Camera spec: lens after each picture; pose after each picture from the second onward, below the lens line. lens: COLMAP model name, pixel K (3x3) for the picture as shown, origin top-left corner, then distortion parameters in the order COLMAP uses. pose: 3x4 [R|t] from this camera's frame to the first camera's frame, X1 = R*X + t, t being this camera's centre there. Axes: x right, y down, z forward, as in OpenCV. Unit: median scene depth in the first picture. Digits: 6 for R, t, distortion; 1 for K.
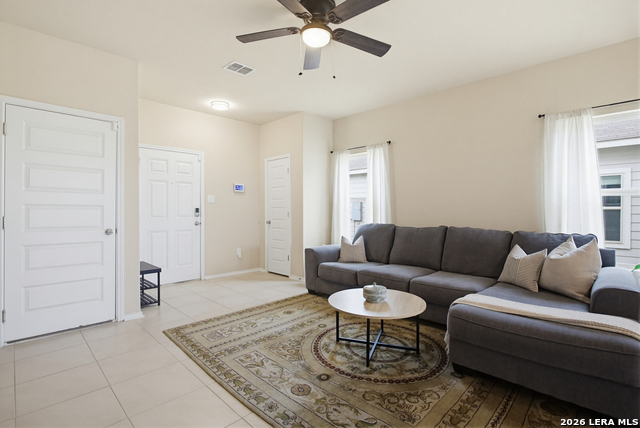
lens RADIAL K [[312.5, 0, 317.3], [0, 312.5, 212.3], [0, 0, 1]] dist [-0.008171, 0.003287]
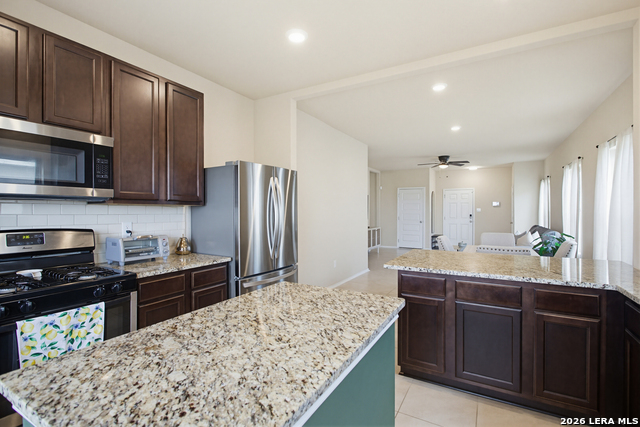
lens RADIAL K [[305.6, 0, 321.3], [0, 305.6, 213.2], [0, 0, 1]] dist [-0.004159, 0.001072]
pose [[0.275417, 0.008938, -0.961283, 1.512444], [-0.007122, 0.999948, 0.007257, -0.032889], [0.961298, 0.004848, 0.275467, -0.644987]]
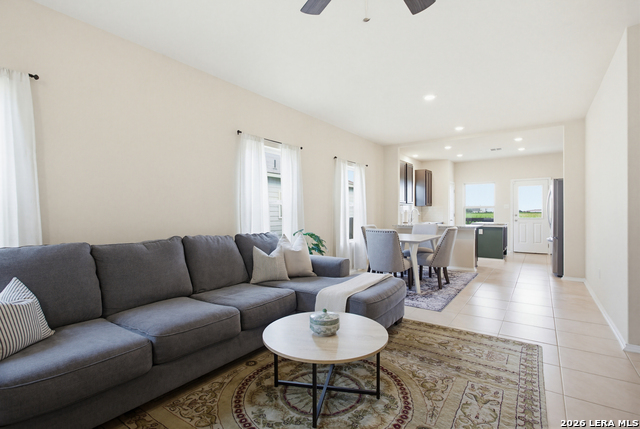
lens RADIAL K [[305.6, 0, 323.6], [0, 305.6, 212.9], [0, 0, 1]] dist [-0.004159, 0.001072]
pose [[-0.172897, 0.002686, 0.984936, -0.323974], [0.011582, 0.999933, -0.000694, -0.007857], [-0.984872, 0.011288, -0.172917, 0.652878]]
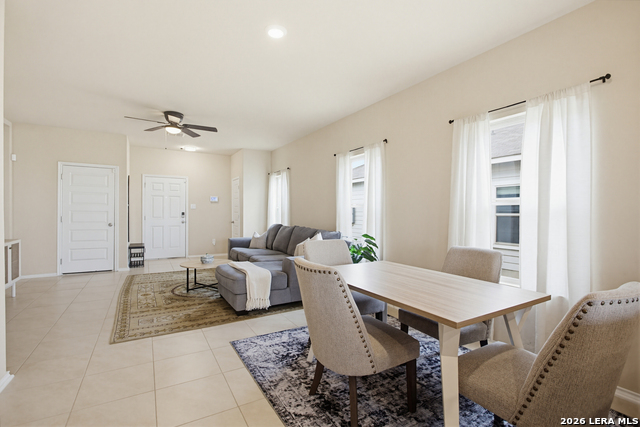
lens RADIAL K [[305.6, 0, 322.8], [0, 305.6, 215.1], [0, 0, 1]] dist [-0.004159, 0.001072]
pose [[0.967665, 0.011186, -0.251990, 0.771586], [-0.010269, 0.999935, 0.004955, -0.015653], [0.252029, -0.002207, 0.967717, -0.364052]]
